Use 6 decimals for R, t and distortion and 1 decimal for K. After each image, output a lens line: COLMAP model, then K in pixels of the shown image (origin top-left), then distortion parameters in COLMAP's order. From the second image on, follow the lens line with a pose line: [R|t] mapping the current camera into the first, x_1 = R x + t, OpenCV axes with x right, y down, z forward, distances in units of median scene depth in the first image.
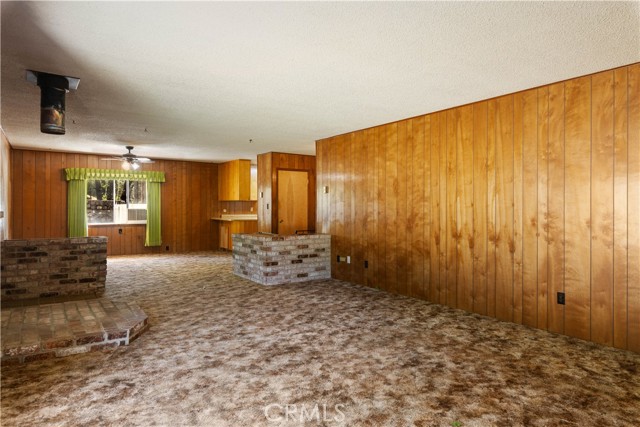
lens RADIAL K [[404.7, 0, 322.8], [0, 404.7, 208.3], [0, 0, 1]] dist [0.003131, 0.002561]
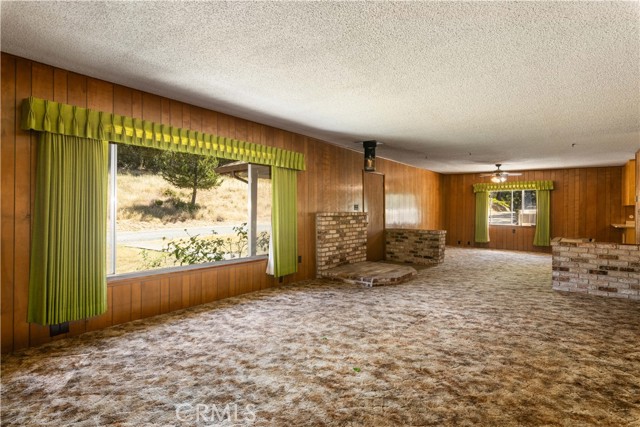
lens RADIAL K [[336.9, 0, 322.1], [0, 336.9, 210.9], [0, 0, 1]] dist [-0.001333, -0.000316]
pose [[0.297403, 0.004009, -0.954744, 0.559077], [-0.012267, 0.999925, 0.000378, 0.002117], [0.954673, 0.011599, 0.297430, 0.223491]]
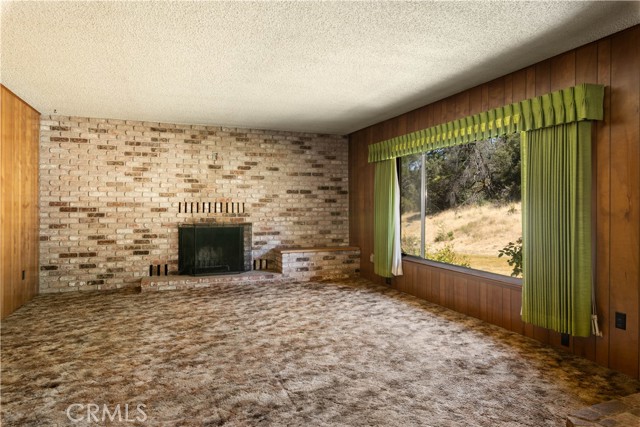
lens RADIAL K [[402.9, 0, 321.3], [0, 402.9, 210.8], [0, 0, 1]] dist [0.000273, -0.000673]
pose [[-0.972349, -0.006964, 0.233427, -0.174281], [-0.002957, 0.999842, 0.017511, -0.000731], [-0.233512, 0.016337, -0.972217, 1.056064]]
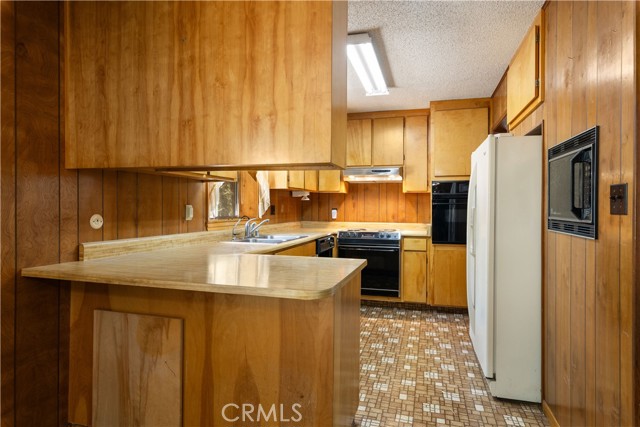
lens RADIAL K [[368.0, 0, 323.3], [0, 368.0, 206.5], [0, 0, 1]] dist [-0.002428, 0.001503]
pose [[0.762995, -0.003922, 0.646392, -0.556572], [0.006603, 0.999977, -0.001727, -0.000837], [-0.646370, 0.005586, 0.763003, 1.626364]]
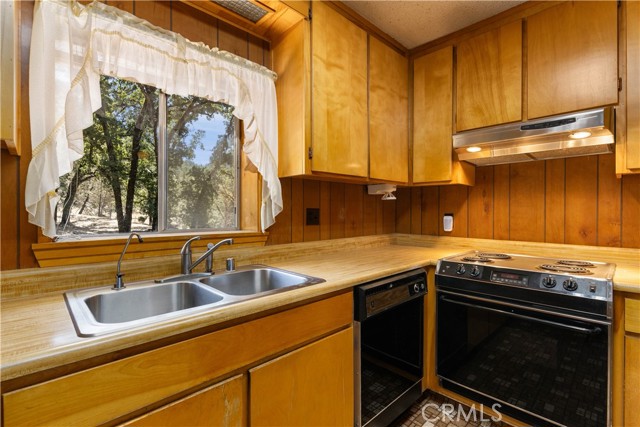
lens RADIAL K [[294.6, 0, 324.6], [0, 294.6, 211.4], [0, 0, 1]] dist [-0.009515, 0.000231]
pose [[0.984070, -0.009811, 0.177511, -0.188682], [0.010377, 0.999944, -0.002259, -0.001078], [-0.177479, 0.004065, 0.984116, 1.930746]]
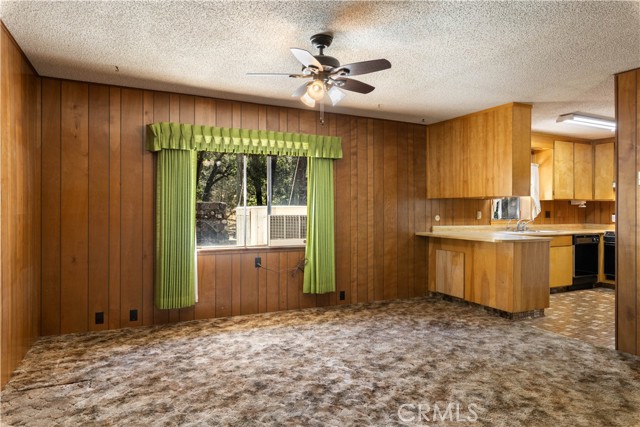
lens RADIAL K [[404.7, 0, 321.0], [0, 404.7, 212.2], [0, 0, 1]] dist [0.003131, 0.002561]
pose [[0.988749, -0.006532, -0.149441, -0.633563], [0.005411, 0.999954, -0.007909, 0.003298], [0.149486, 0.007012, 0.988739, 0.969970]]
